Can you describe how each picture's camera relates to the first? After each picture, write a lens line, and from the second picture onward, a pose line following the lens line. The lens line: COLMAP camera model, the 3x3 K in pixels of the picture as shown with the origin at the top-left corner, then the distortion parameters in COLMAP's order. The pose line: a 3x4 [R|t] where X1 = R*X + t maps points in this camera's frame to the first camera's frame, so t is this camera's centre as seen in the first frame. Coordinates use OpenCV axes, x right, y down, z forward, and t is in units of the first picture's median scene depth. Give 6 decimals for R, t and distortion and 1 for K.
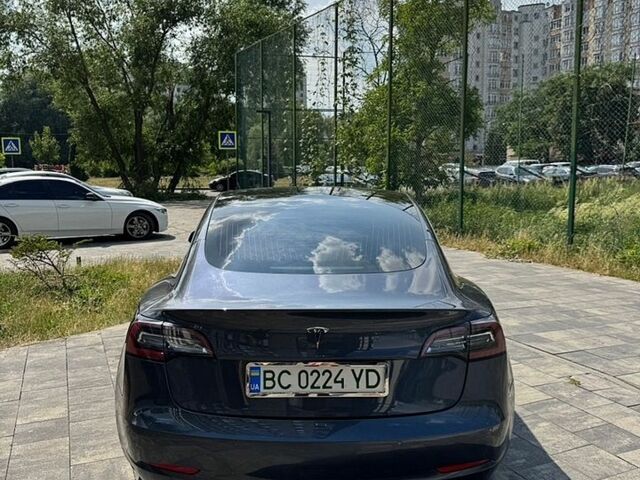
lens RADIAL K [[594.4, 0, 320.0], [0, 594.4, 240.0], [0, 0, 1]] dist [-0.012954, -0.020637]
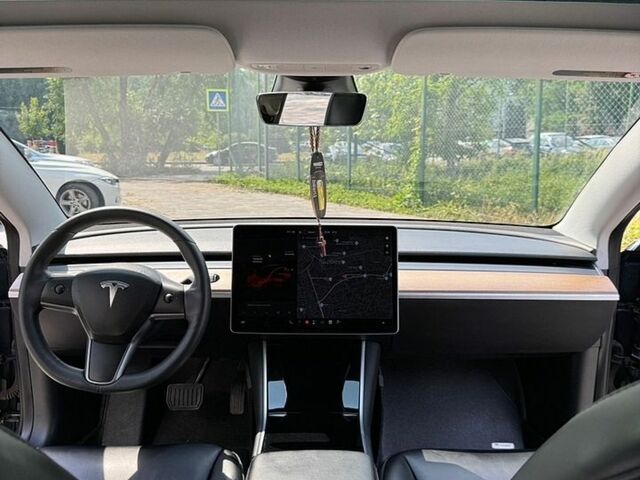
lens RADIAL K [[594.4, 0, 320.0], [0, 594.4, 240.0], [0, 0, 1]] dist [-0.012954, -0.020637]
pose [[0.999907, 0.000754, -0.013648, -0.001268], [-0.000286, 0.999413, 0.034265, -0.001253], [0.013665, -0.034257, 0.999320, 0.119586]]
